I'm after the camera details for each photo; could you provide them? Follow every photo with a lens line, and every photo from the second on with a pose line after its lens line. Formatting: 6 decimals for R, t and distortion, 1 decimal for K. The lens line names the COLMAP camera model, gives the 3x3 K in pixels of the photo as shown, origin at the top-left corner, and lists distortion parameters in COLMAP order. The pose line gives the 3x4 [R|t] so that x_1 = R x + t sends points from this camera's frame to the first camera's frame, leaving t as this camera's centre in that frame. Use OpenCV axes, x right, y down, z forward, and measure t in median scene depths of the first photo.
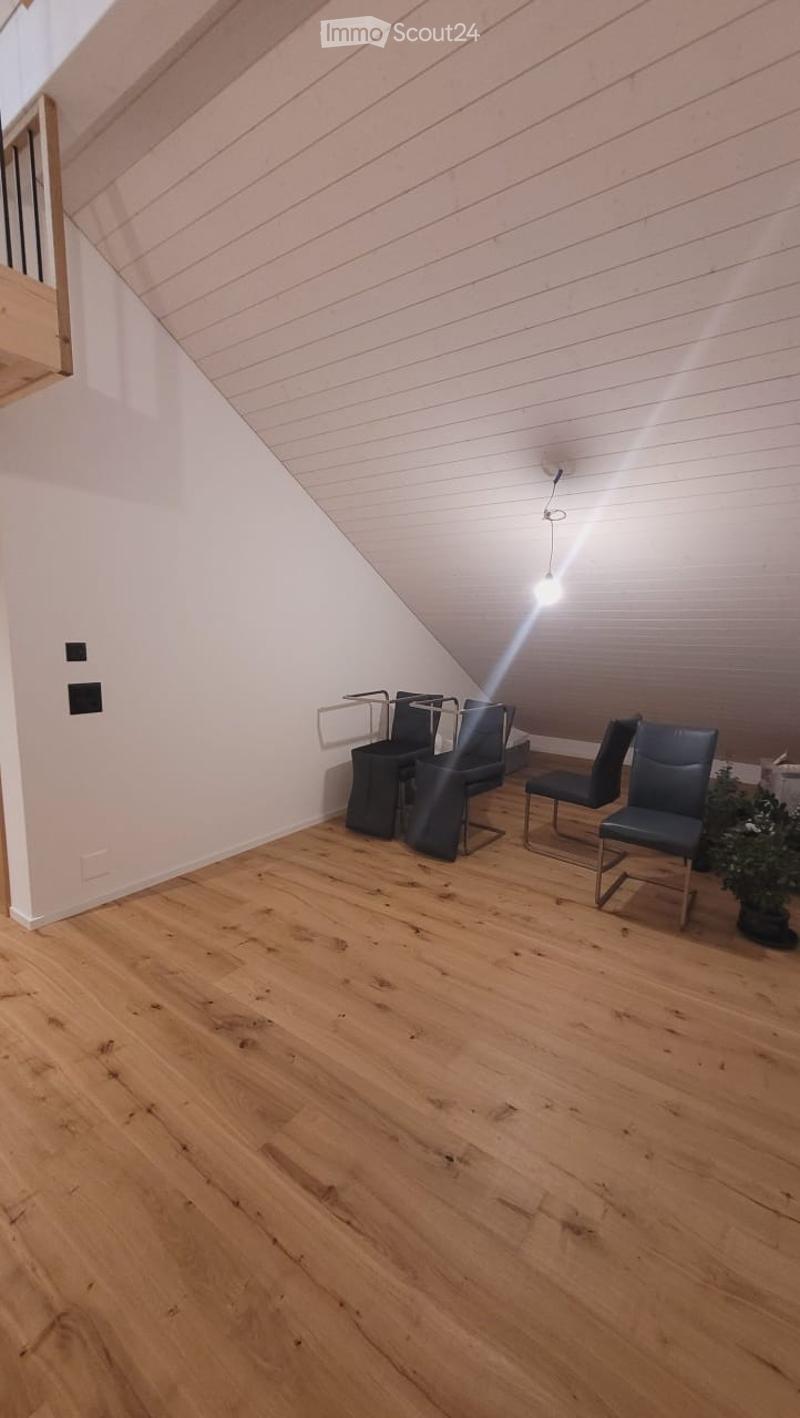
lens RADIAL K [[554.6, 0, 414.2], [0, 554.6, 716.0], [0, 0, 1]] dist [0.006074, -0.002311]
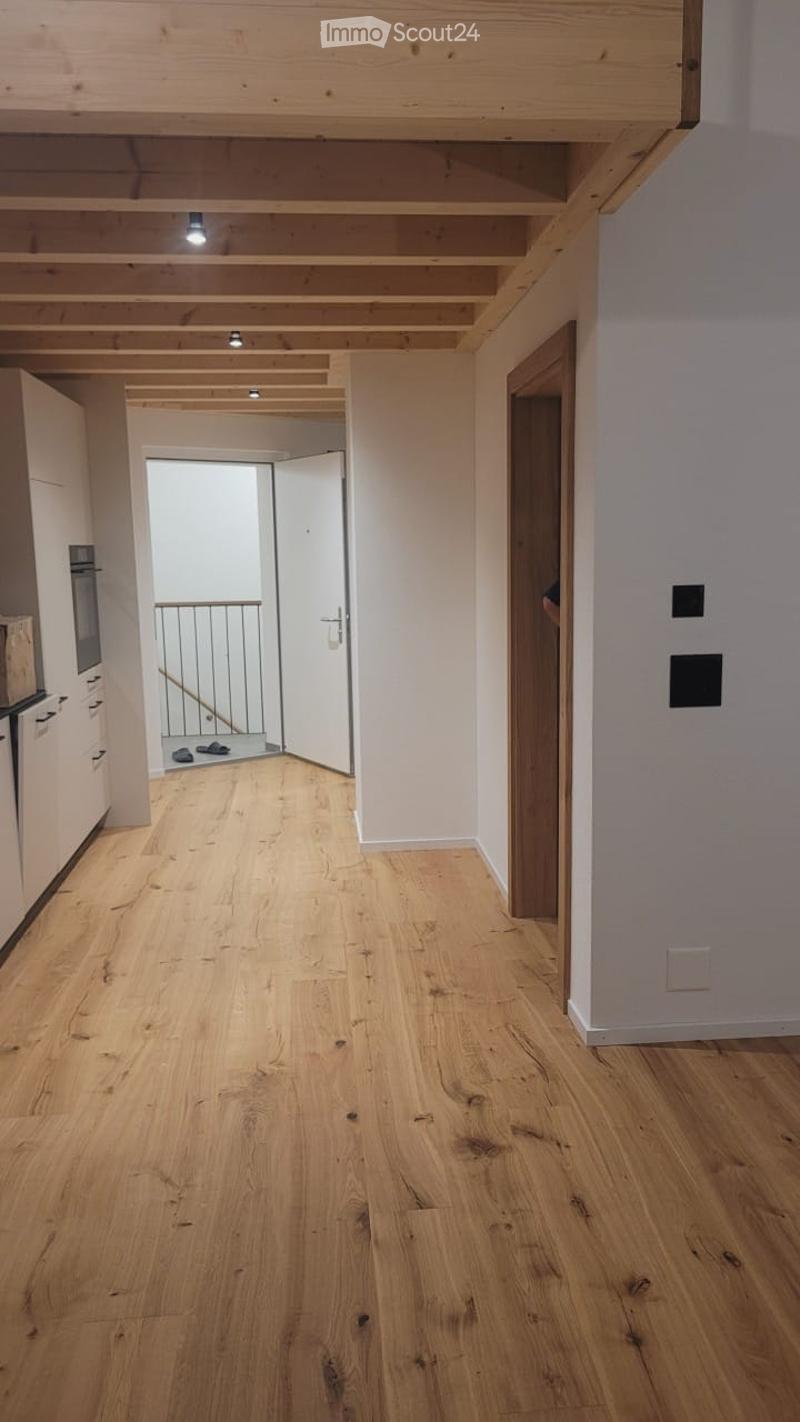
lens RADIAL K [[1072.9, 0, 419.2], [0, 1072.9, 717.4], [0, 0, 1]] dist [0.047145, -0.044647]
pose [[0.648472, 0.083119, -0.756687, 0.082858], [-0.080574, 0.995932, 0.040347, -0.017617], [0.756962, 0.034805, 0.652531, 0.056685]]
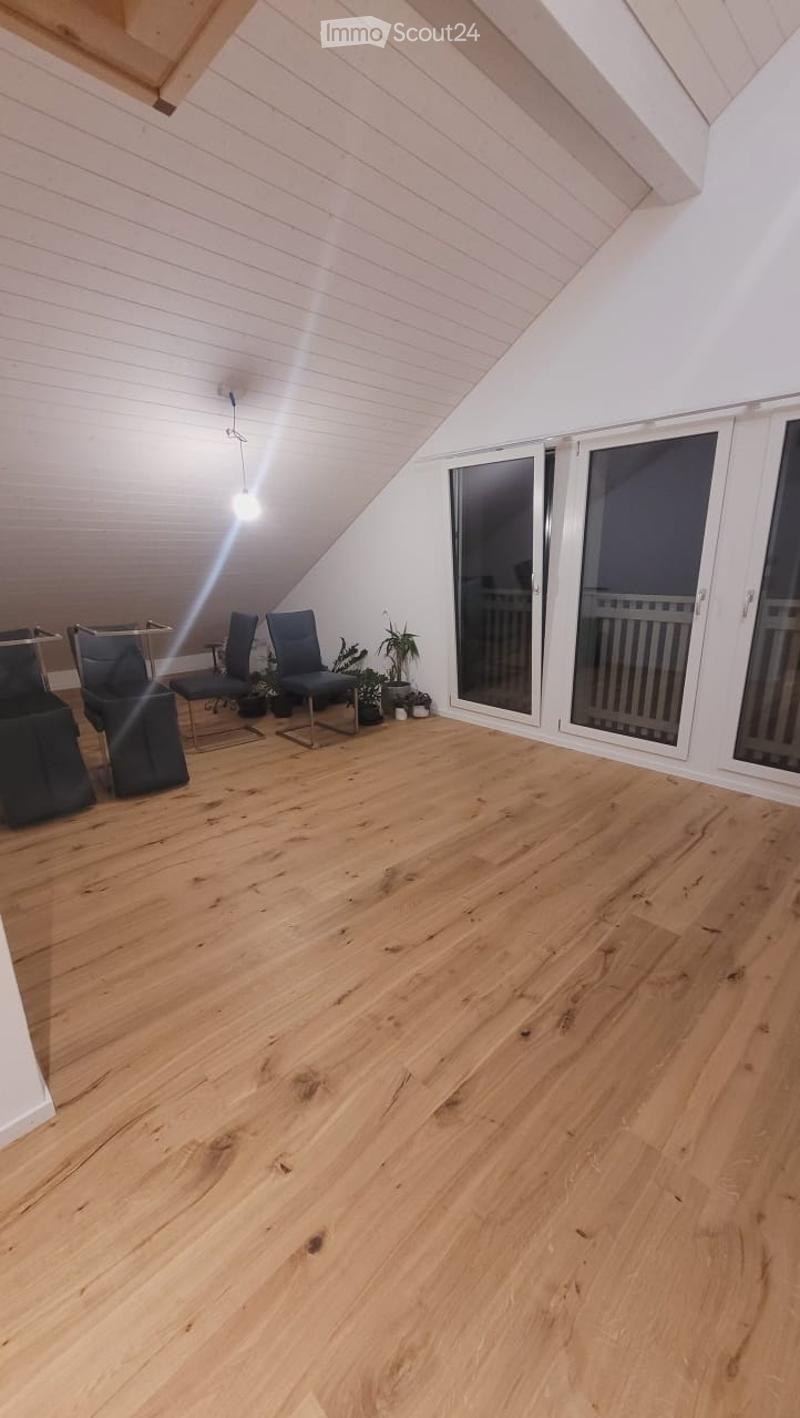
lens RADIAL K [[554.6, 0, 411.2], [0, 554.6, 717.6], [0, 0, 1]] dist [0.006074, -0.002311]
pose [[0.184588, -0.300184, 0.935851, -1.110281], [0.162439, 0.948436, 0.272181, -0.082117], [-0.969299, 0.101777, 0.223831, 0.546705]]
